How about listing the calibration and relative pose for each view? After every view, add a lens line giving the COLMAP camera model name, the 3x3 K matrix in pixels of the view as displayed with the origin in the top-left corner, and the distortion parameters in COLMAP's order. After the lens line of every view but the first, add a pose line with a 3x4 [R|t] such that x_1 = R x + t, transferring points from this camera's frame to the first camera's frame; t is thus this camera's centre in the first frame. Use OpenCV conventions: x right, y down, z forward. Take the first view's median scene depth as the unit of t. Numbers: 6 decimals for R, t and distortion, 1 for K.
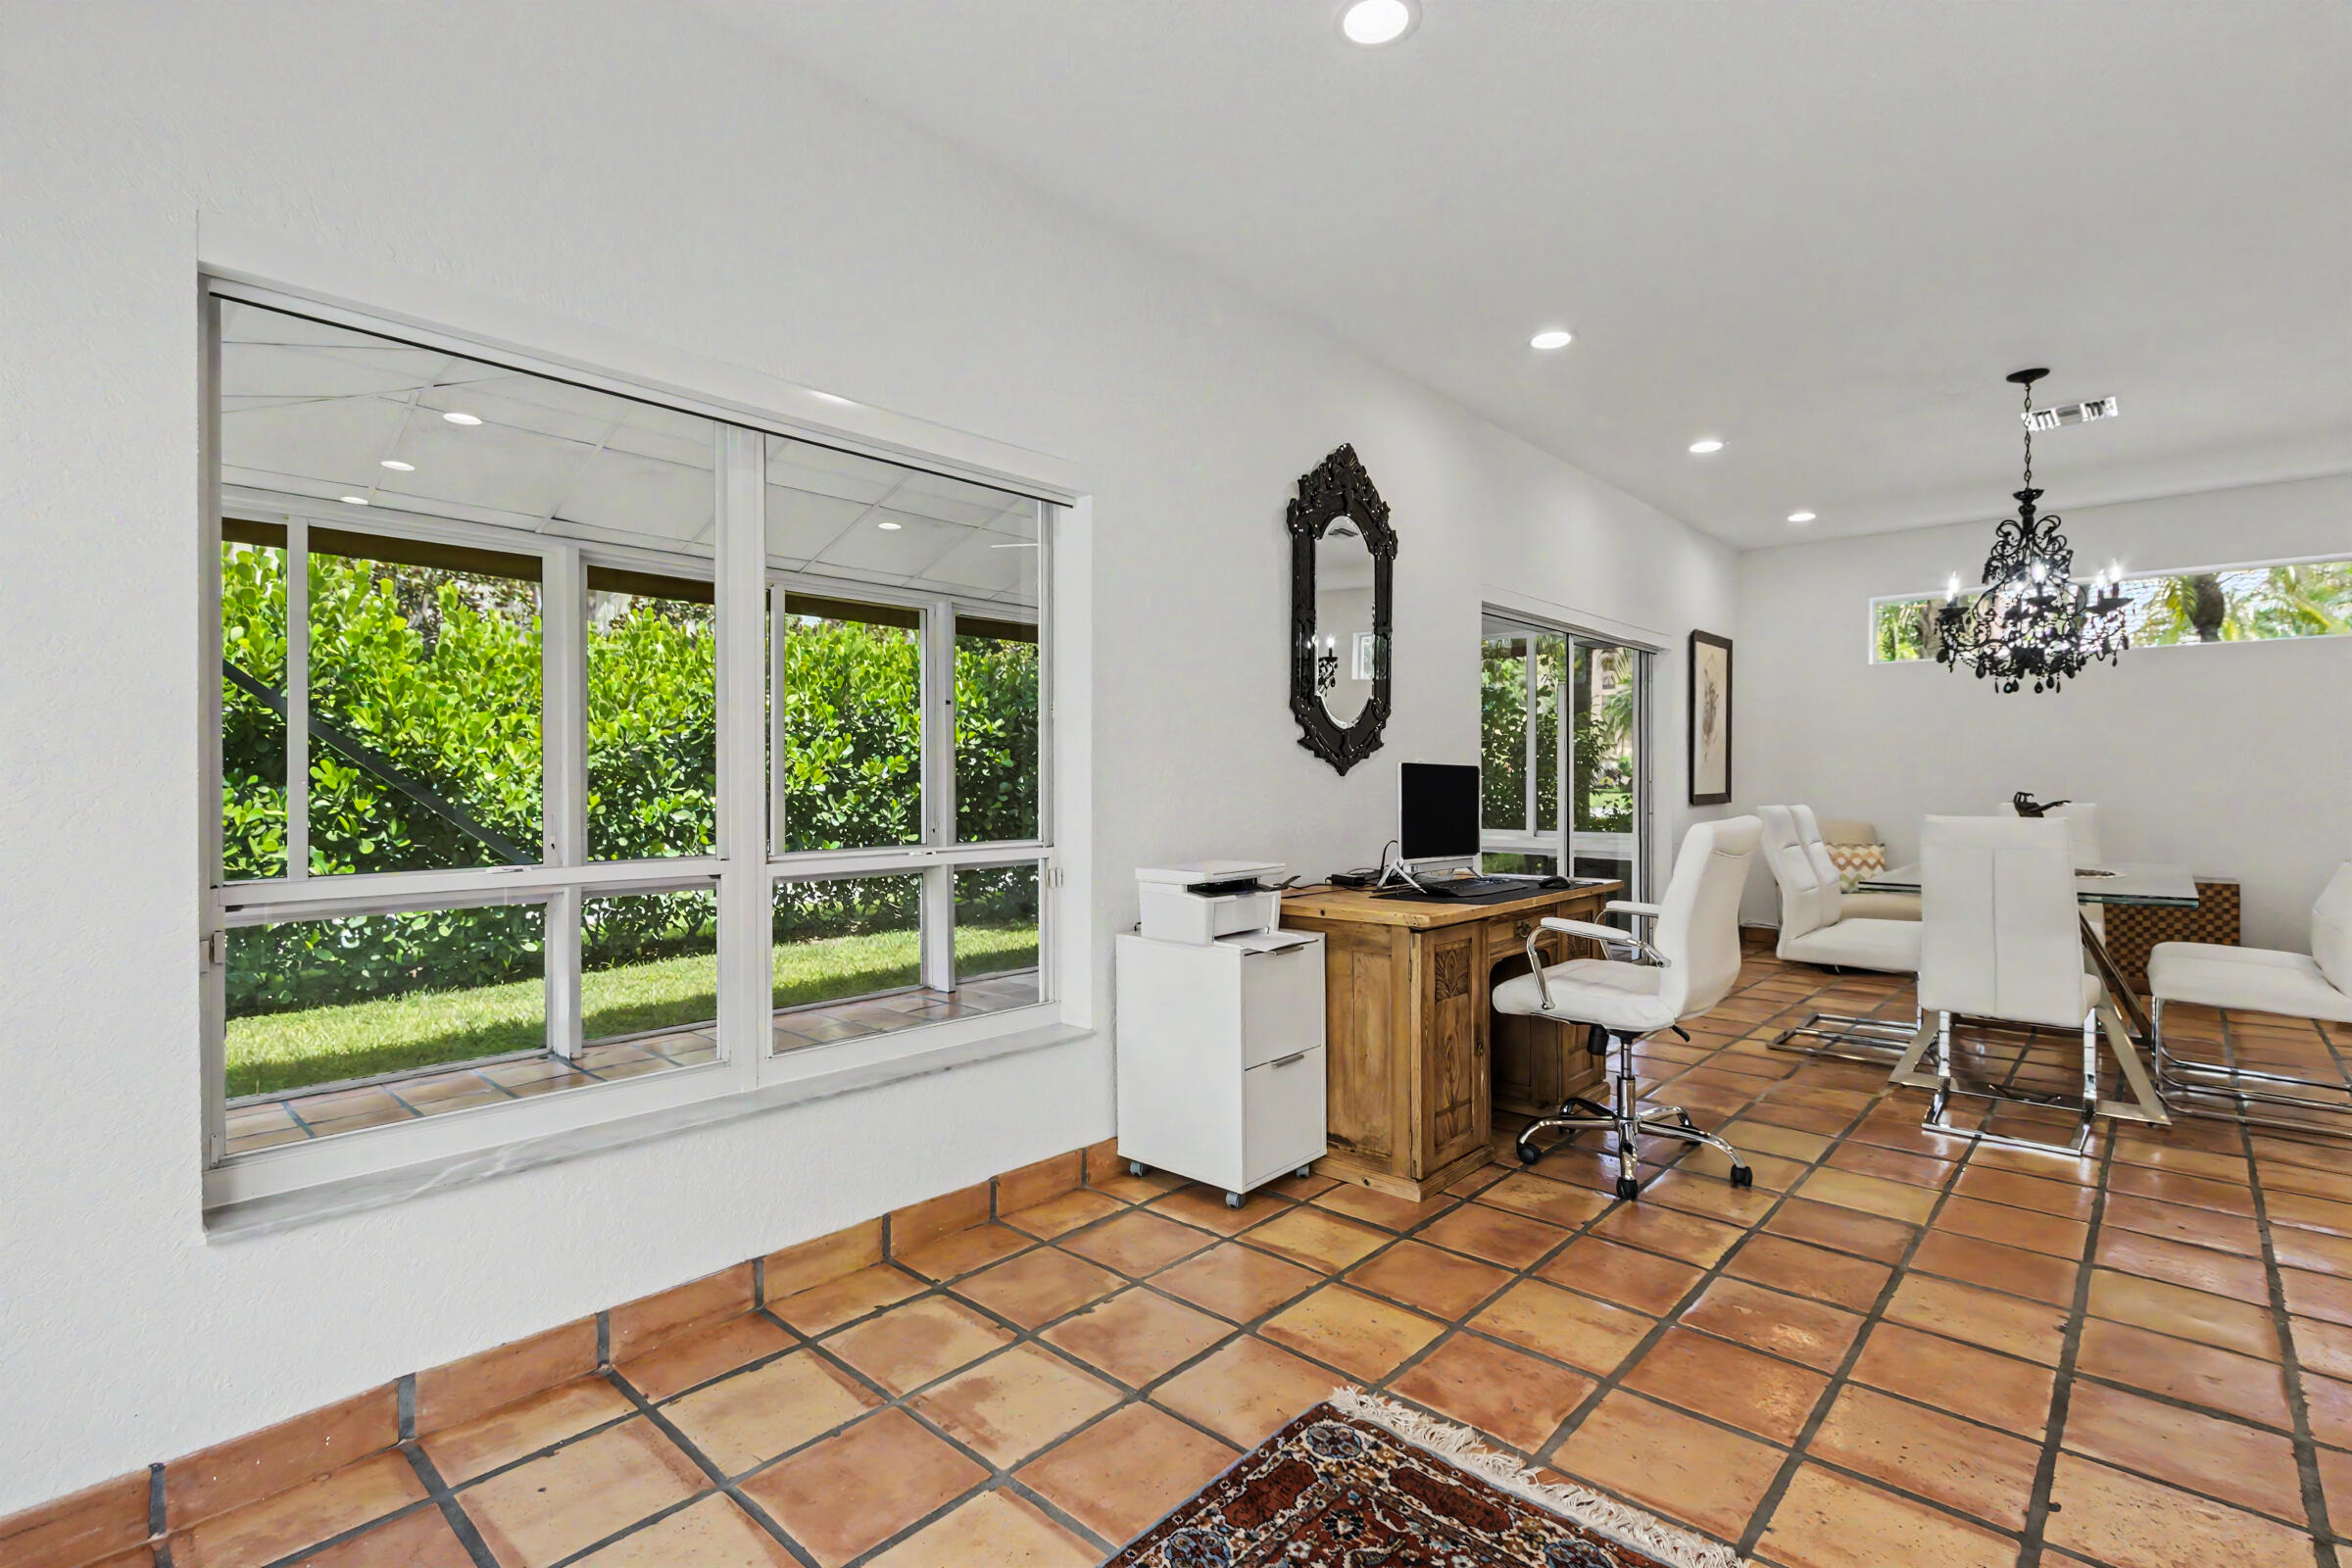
lens RADIAL K [[1085.6, 0, 1183.9], [0, 1085.6, 778.9], [0, 0, 1]] dist [0.006175, -0.001430]
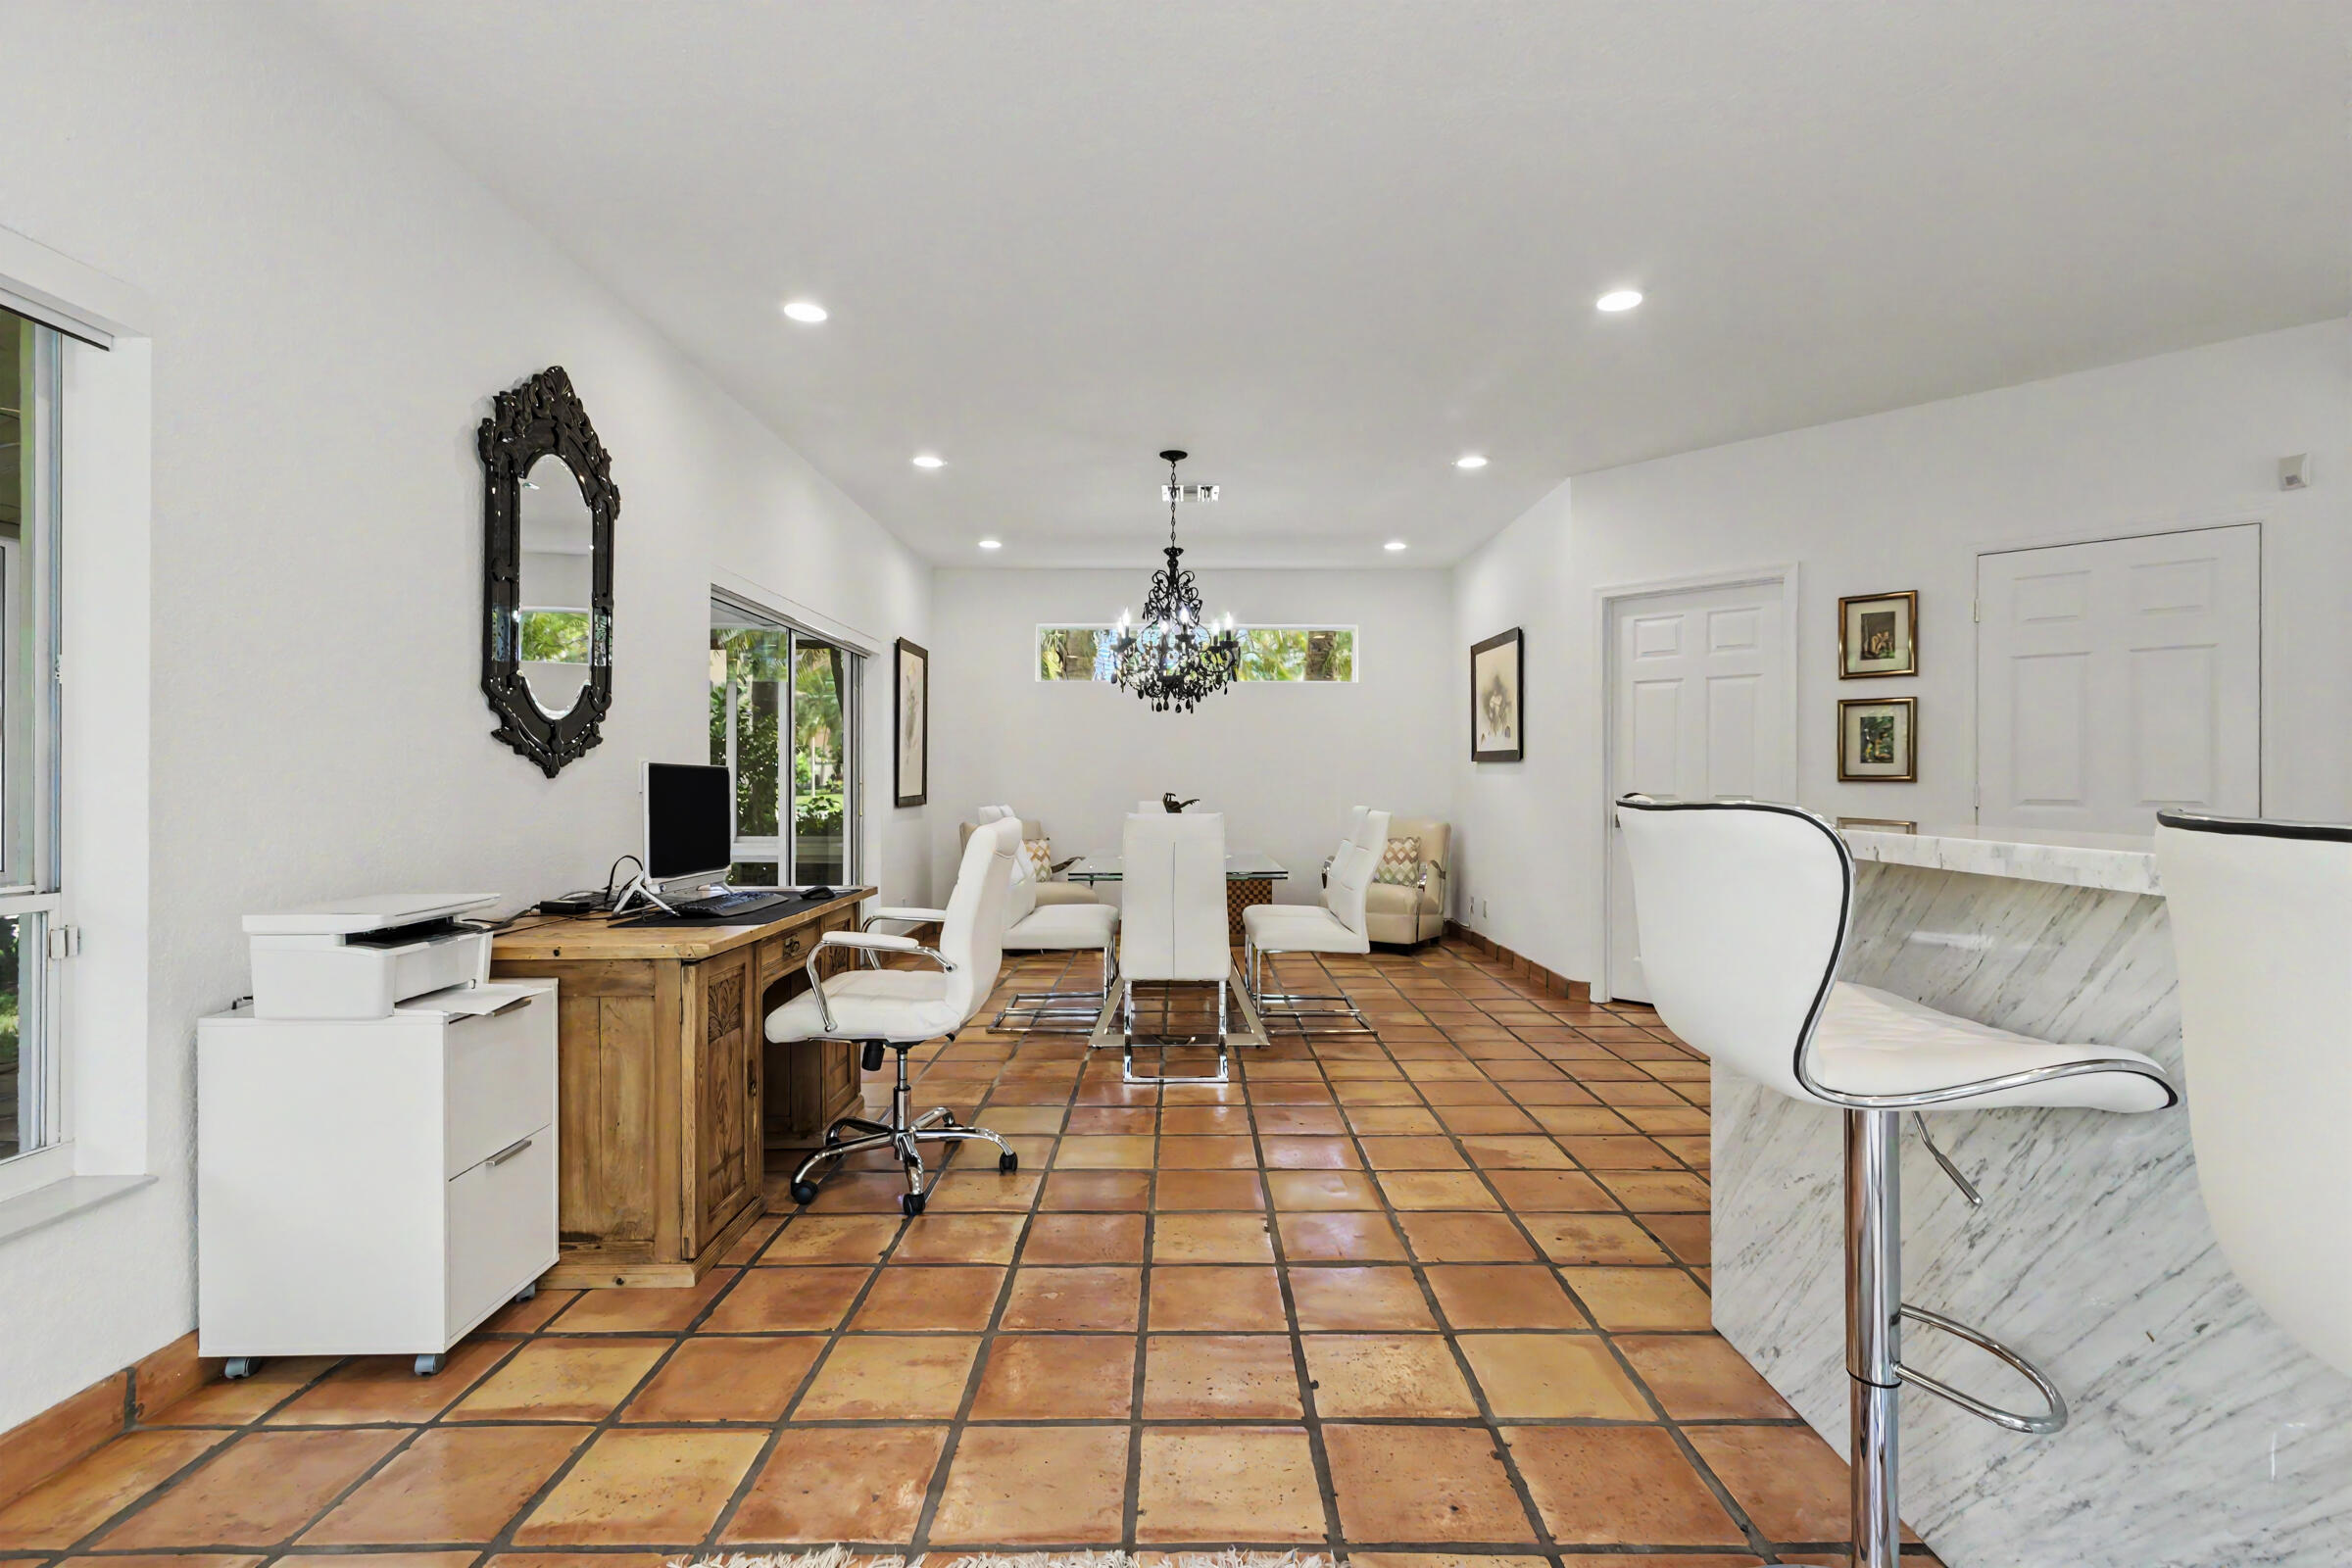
lens RADIAL K [[1085.6, 0, 1172.5], [0, 1085.6, 778.3], [0, 0, 1]] dist [0.006175, -0.001430]
pose [[0.737055, 0.001994, 0.675830, -0.076266], [-0.000001, 0.999996, -0.002949, -0.000335], [-0.675833, 0.002173, 0.737051, 0.124089]]
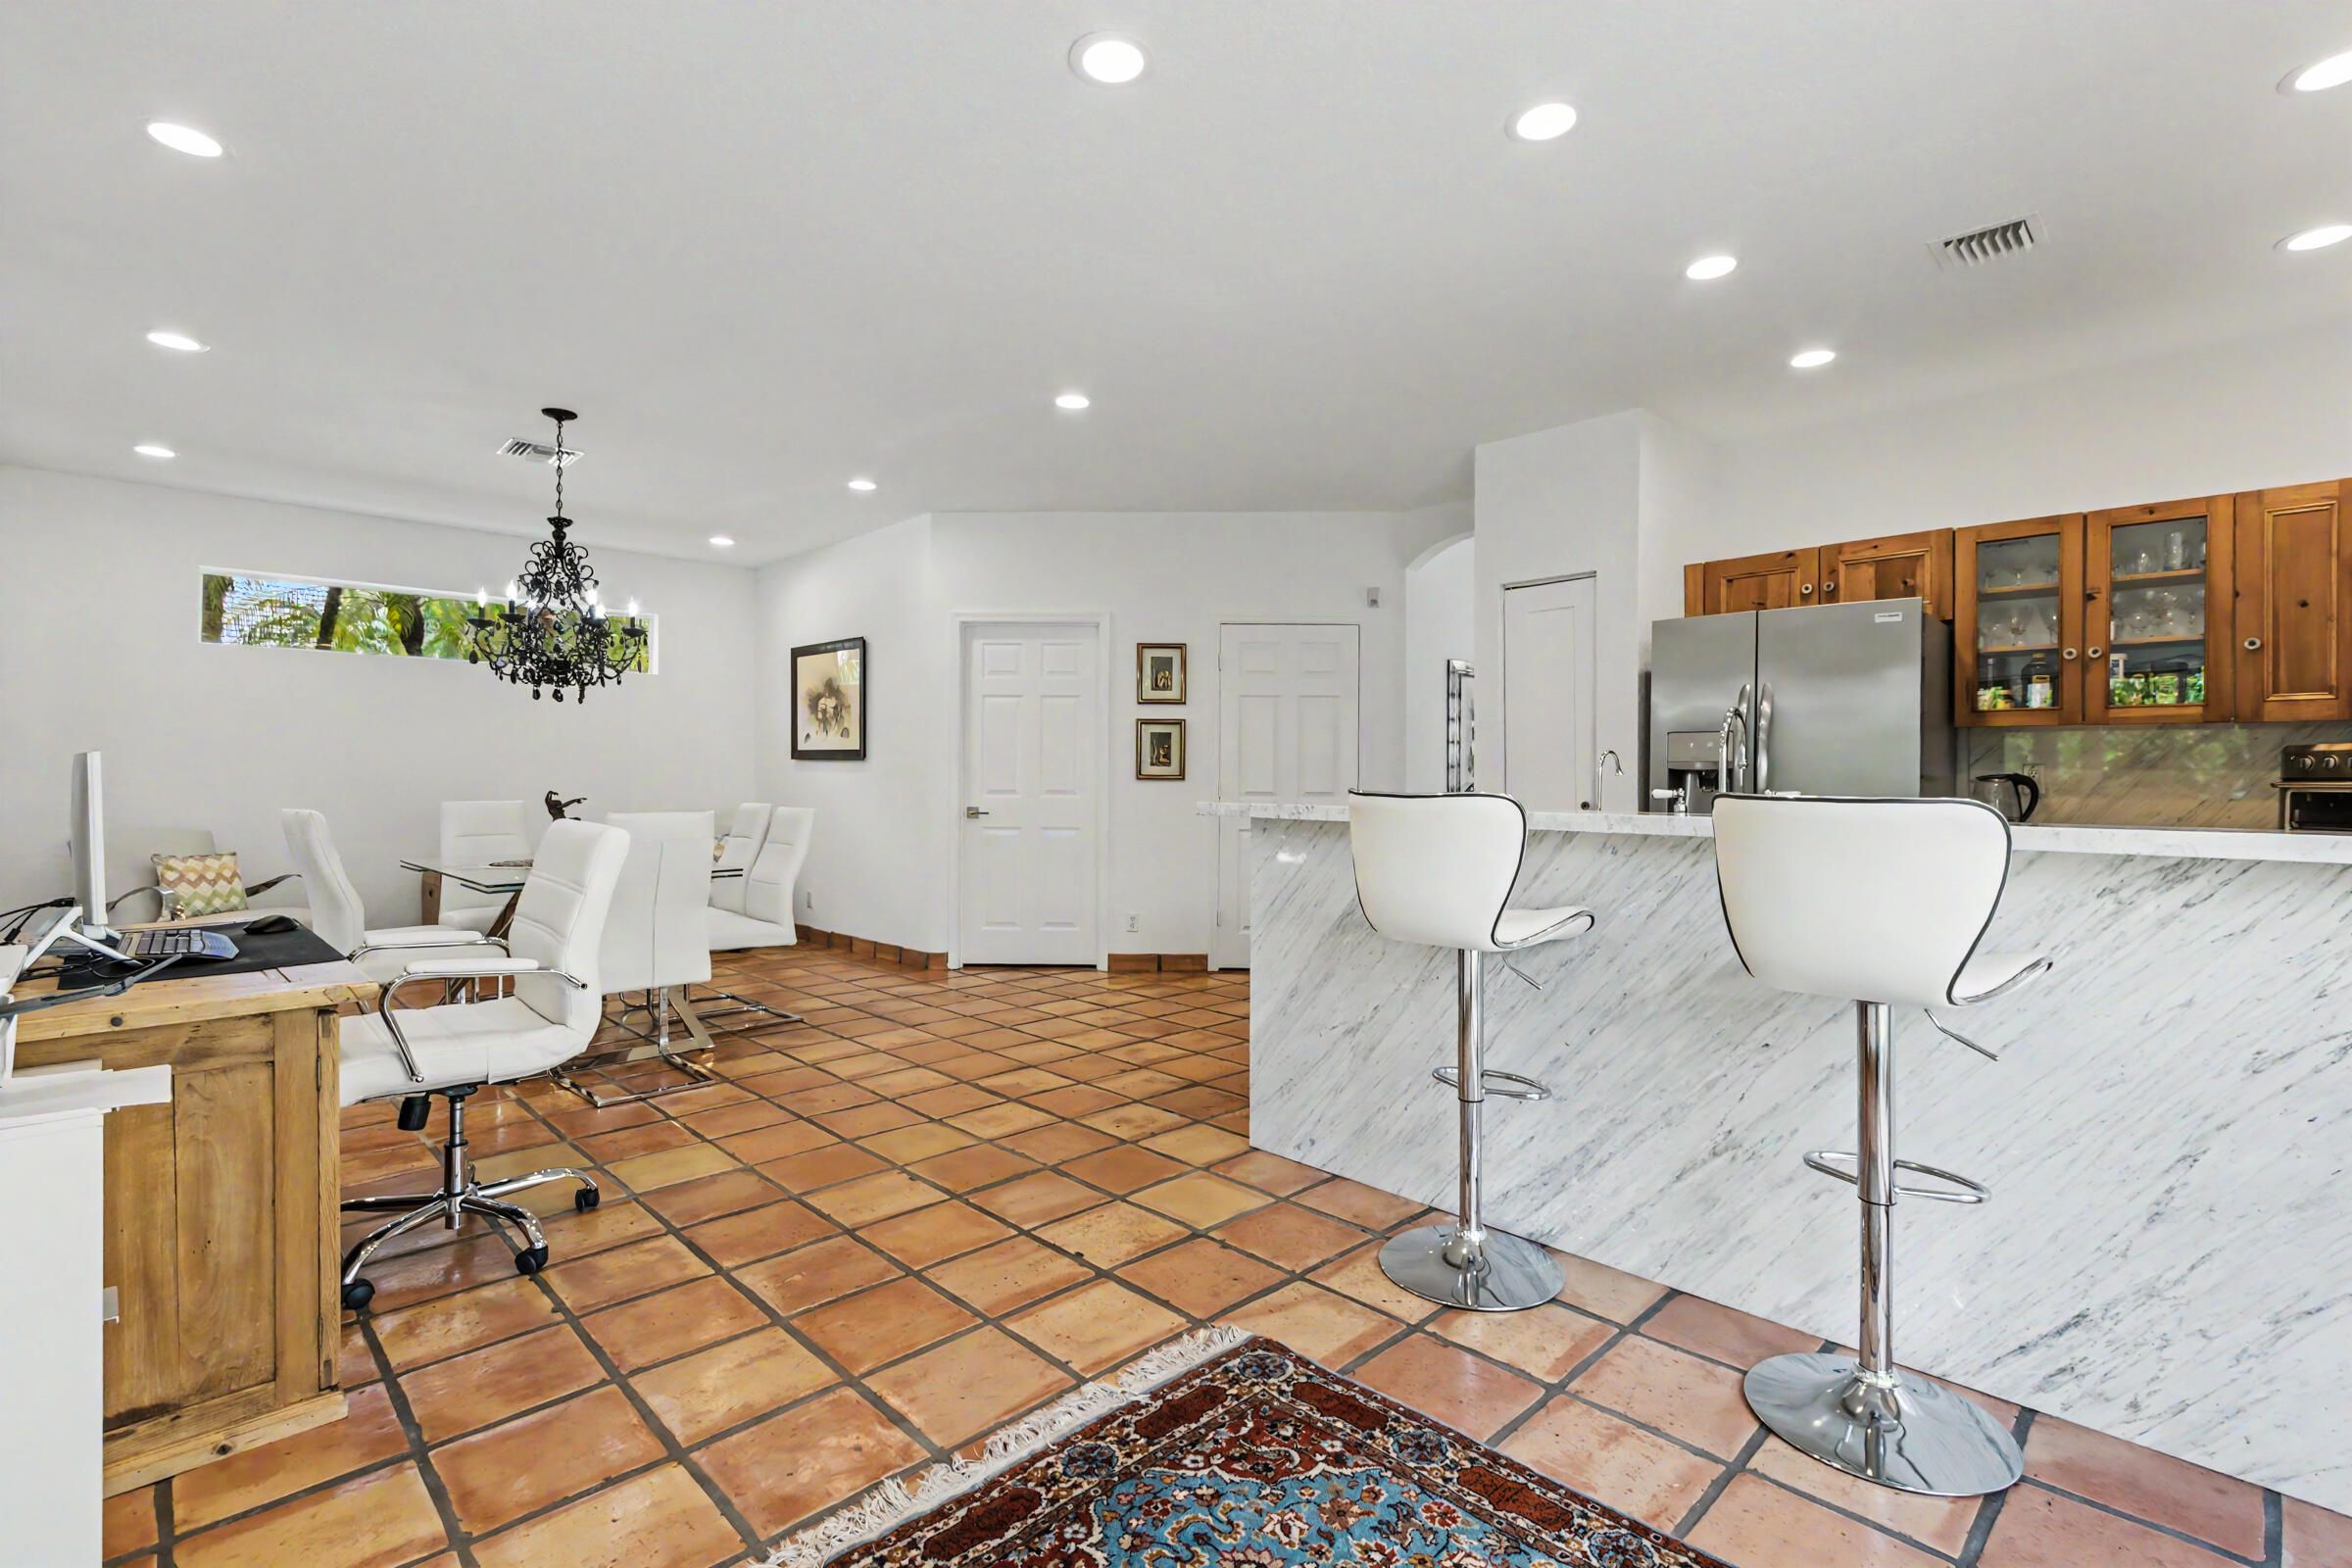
lens RADIAL K [[1085.6, 0, 1172.3], [0, 1085.6, 774.9], [0, 0, 1]] dist [0.006175, -0.001430]
pose [[0.058512, 0.002929, 0.998282, -0.405746], [-0.001411, 0.999995, -0.002851, -0.002659], [-0.998286, -0.001242, 0.058516, 0.436135]]
